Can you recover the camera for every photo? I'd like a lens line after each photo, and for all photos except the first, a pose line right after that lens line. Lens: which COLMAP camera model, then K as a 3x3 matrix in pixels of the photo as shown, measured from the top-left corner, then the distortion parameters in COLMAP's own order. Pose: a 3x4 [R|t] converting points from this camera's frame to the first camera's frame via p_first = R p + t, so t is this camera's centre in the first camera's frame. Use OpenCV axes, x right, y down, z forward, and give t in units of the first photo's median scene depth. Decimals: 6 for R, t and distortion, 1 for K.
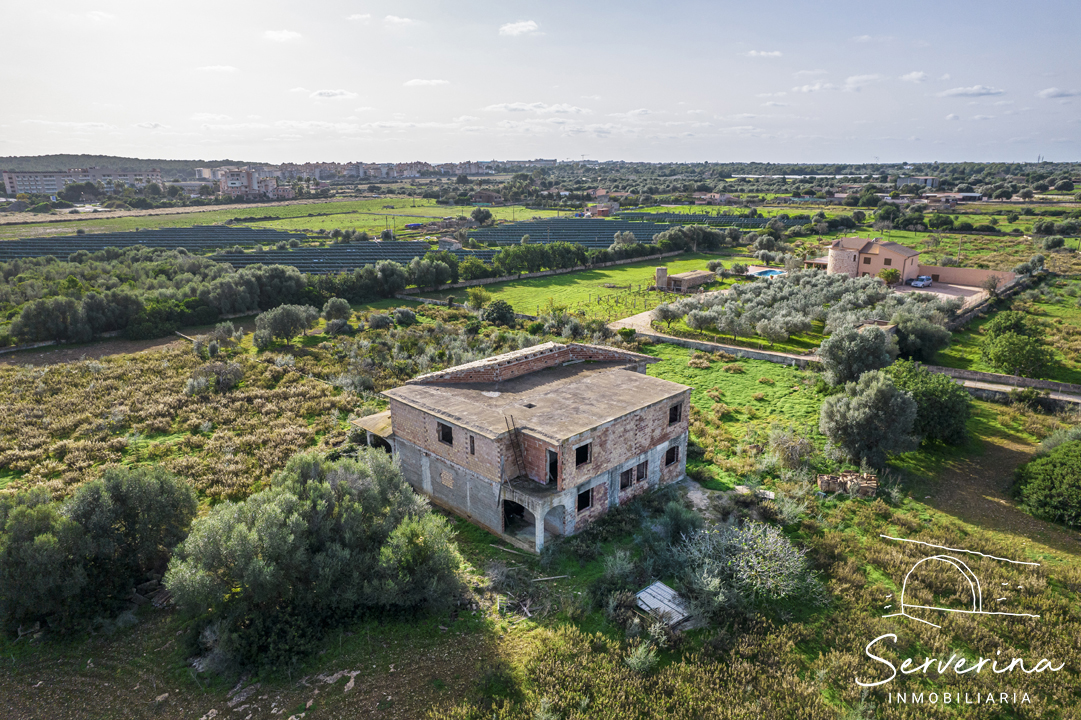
lens RADIAL K [[682.8, 0, 545.8], [0, 682.8, 361.4], [0, 0, 1]] dist [-0.078369, 0.069213]
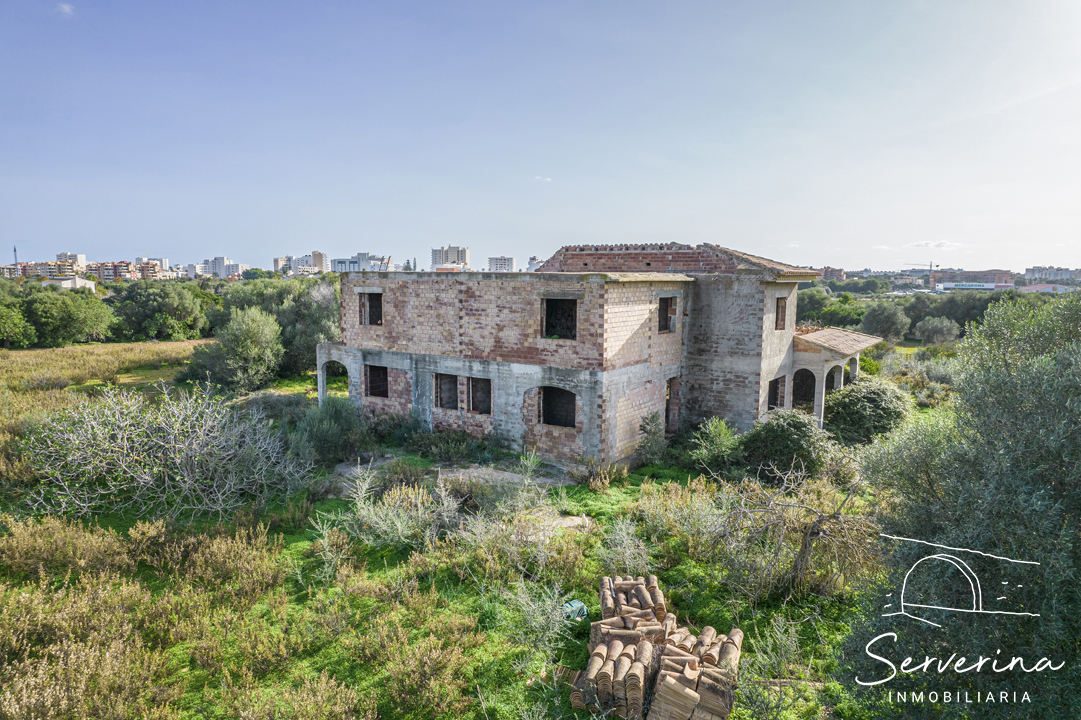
lens RADIAL K [[694.0, 0, 546.3], [0, 694.0, 361.4], [0, 0, 1]] dist [-0.080374, 0.069599]
pose [[0.173765, 0.102546, -0.979433, 0.742936], [-0.297796, 0.953472, 0.046995, 0.093117], [0.938682, 0.283505, 0.196218, 0.960978]]
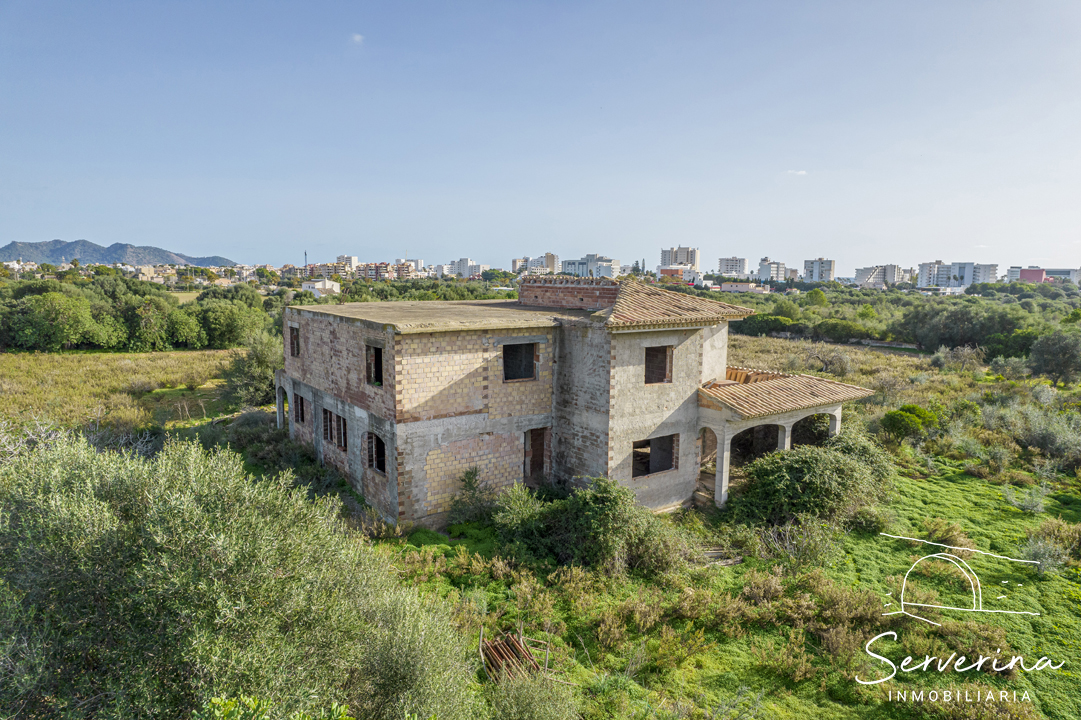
lens RADIAL K [[694.0, 0, 546.3], [0, 694.0, 361.4], [0, 0, 1]] dist [-0.080374, 0.069599]
pose [[-0.157784, 0.102115, -0.982180, 0.717963], [-0.306366, 0.940495, 0.146998, -0.041699], [0.938746, 0.324100, -0.117110, 1.258186]]
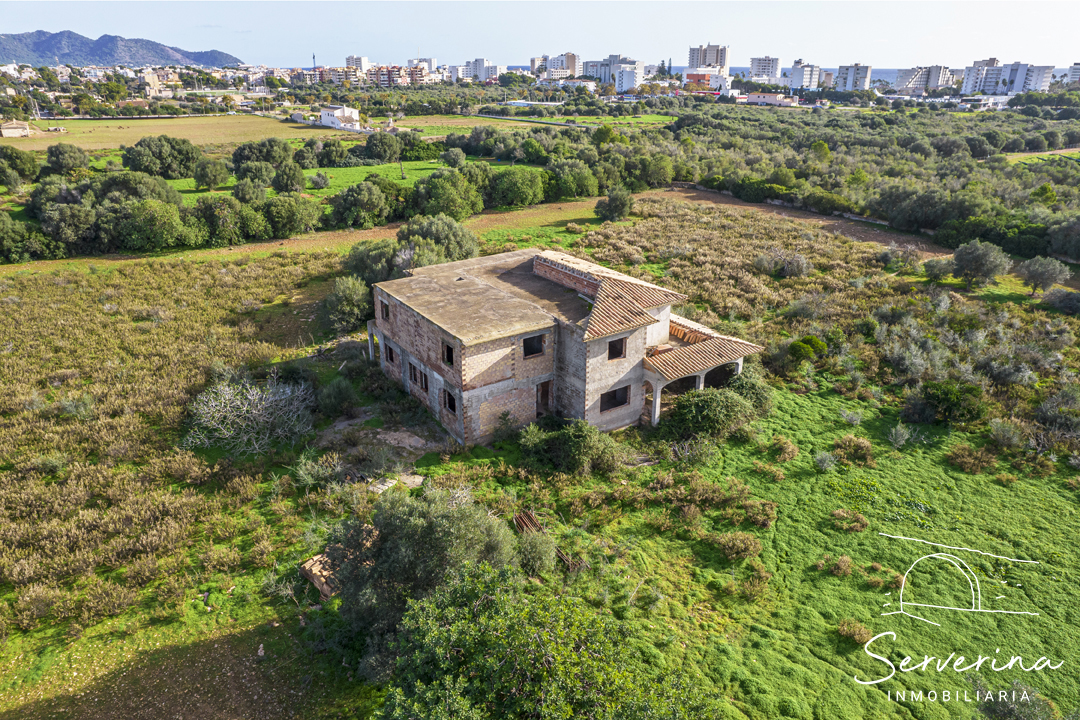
lens RADIAL K [[693.4, 0, 545.8], [0, 693.4, 361.4], [0, 0, 1]] dist [-0.080374, 0.069599]
pose [[-0.186113, 0.366252, -0.911714, 1.041379], [-0.298155, 0.863117, 0.407594, -0.332400], [0.936197, 0.347691, -0.051437, 1.243747]]
